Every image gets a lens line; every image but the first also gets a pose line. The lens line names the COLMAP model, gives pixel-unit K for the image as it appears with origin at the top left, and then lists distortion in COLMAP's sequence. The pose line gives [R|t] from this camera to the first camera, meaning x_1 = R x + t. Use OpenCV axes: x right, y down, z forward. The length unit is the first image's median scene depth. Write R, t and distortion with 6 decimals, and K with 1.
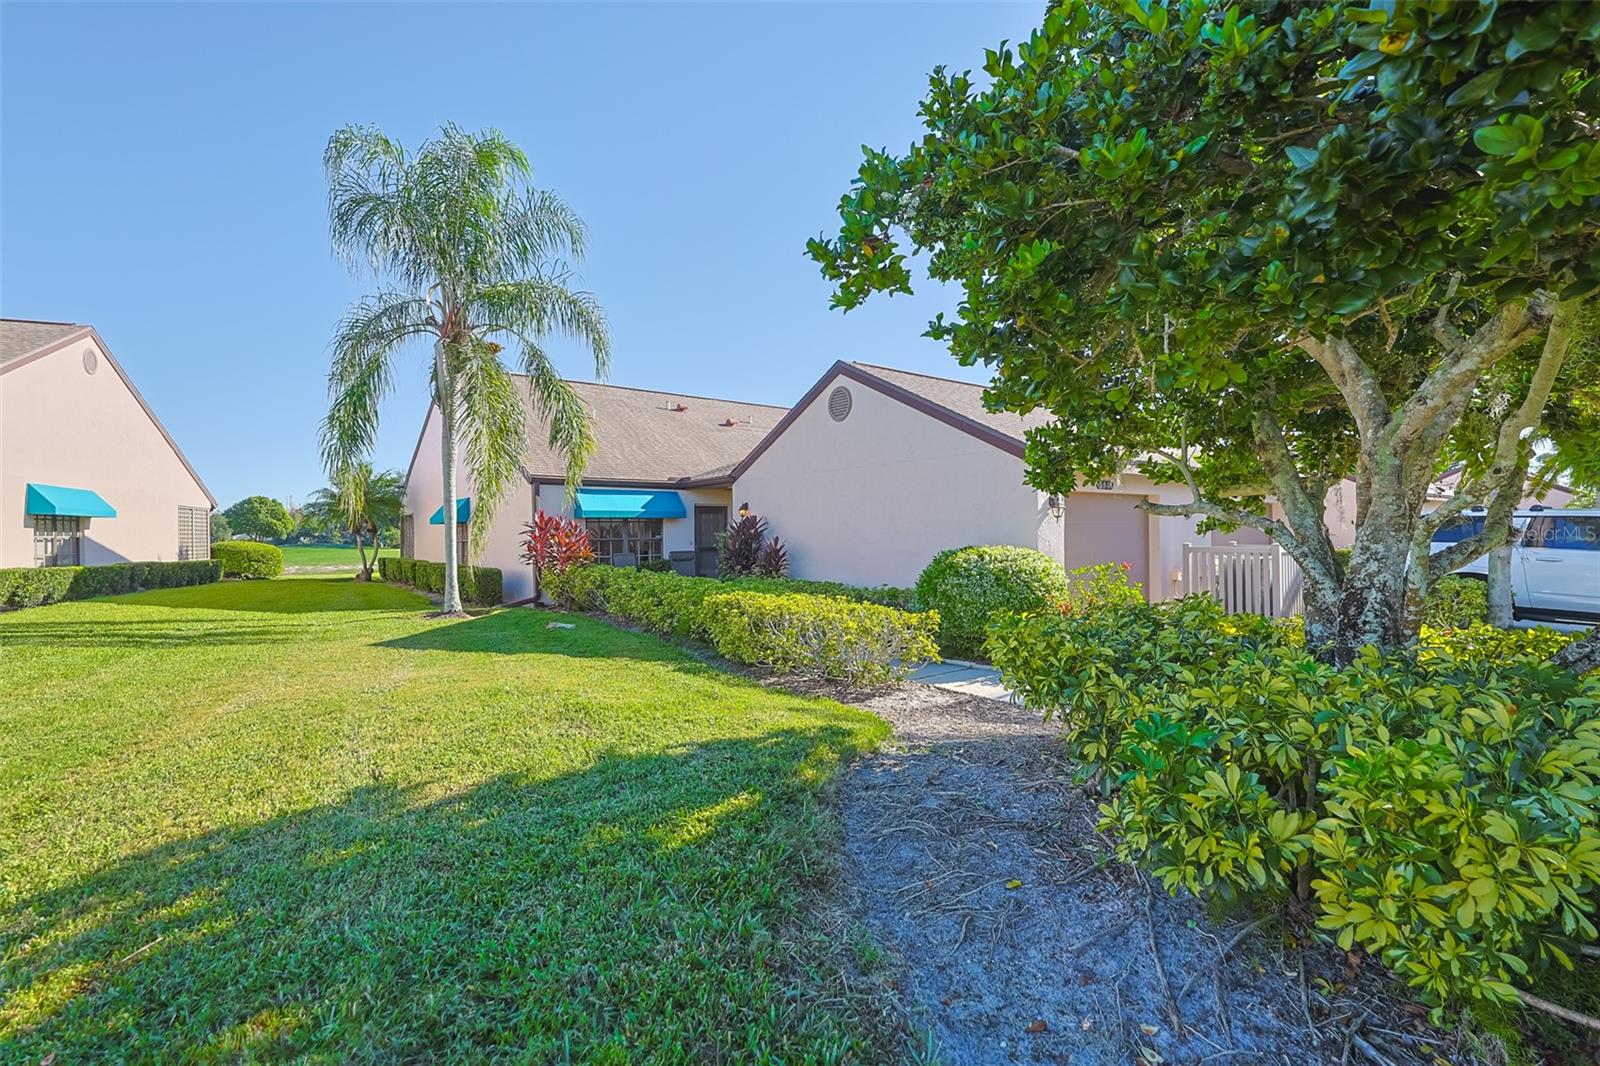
lens RADIAL K [[718.5, 0, 800.0], [0, 718.5, 533.0], [0, 0, 1]] dist [0.001510, 0.000572]
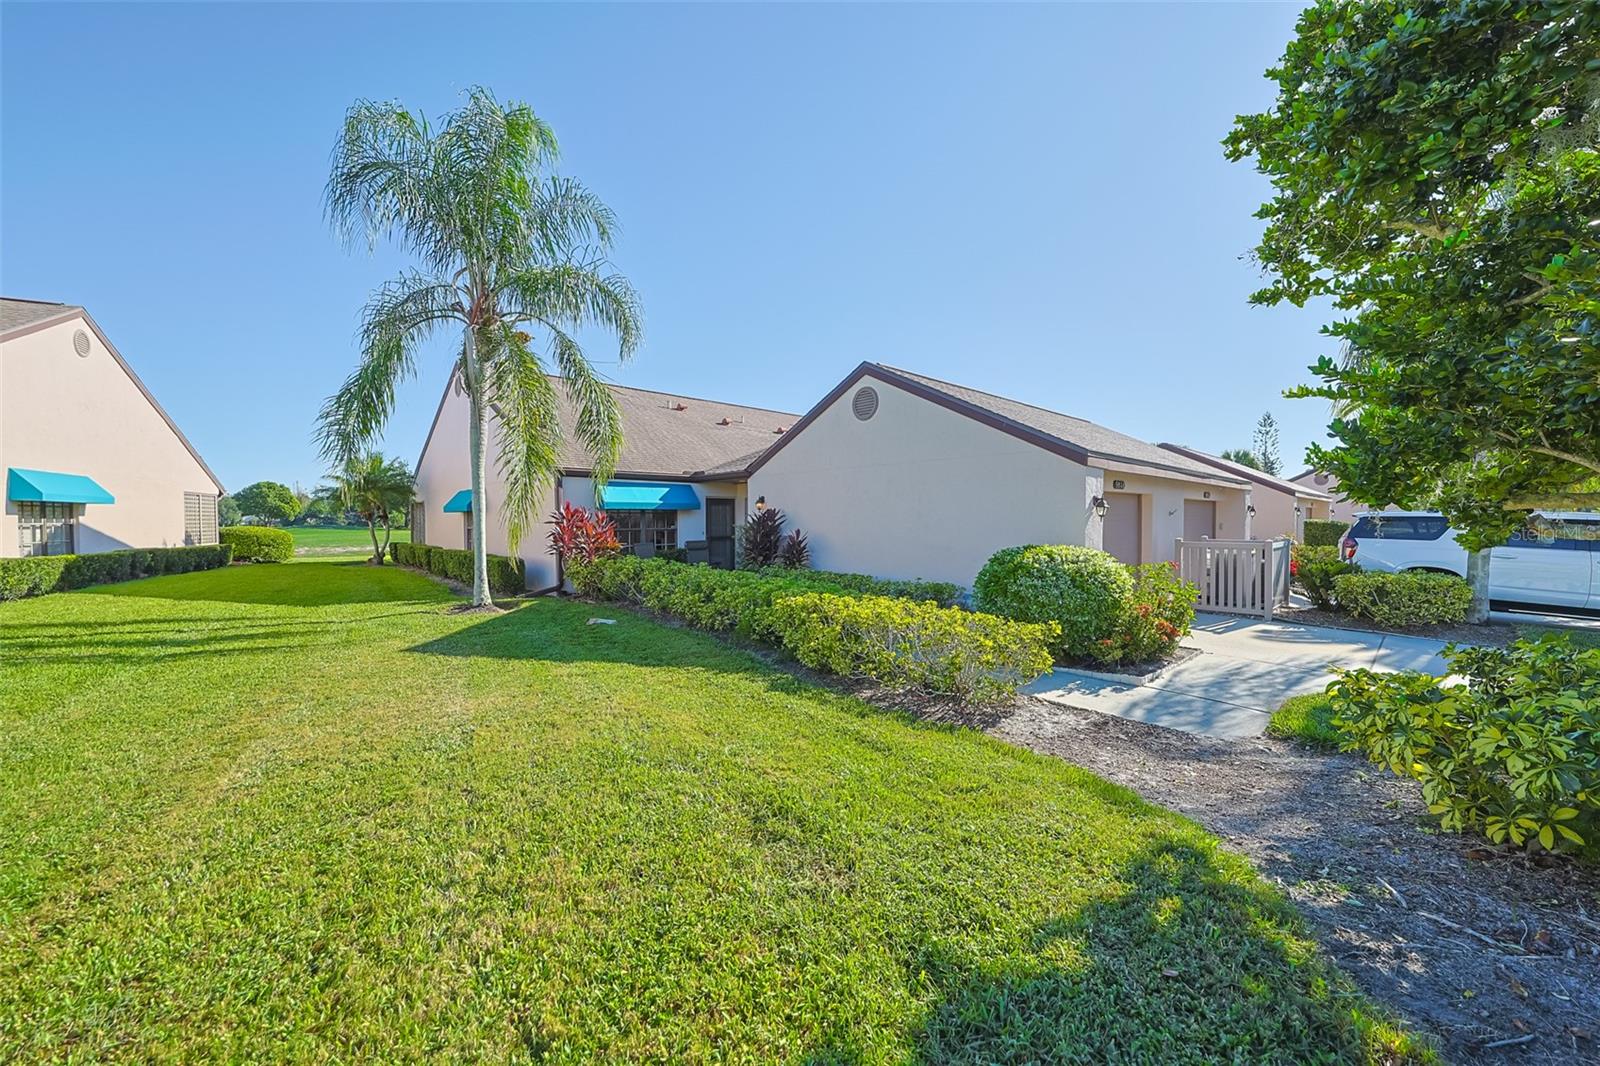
lens RADIAL K [[592.3, 0, 800.0], [0, 592.3, 533.0], [0, 0, 1]] dist [0.000438, -0.000168]
pose [[0.996188, 0.005364, 0.087073, -0.096330], [-0.007609, 0.999647, 0.025469, -0.010781], [-0.086905, -0.026035, 0.995876, 0.123913]]
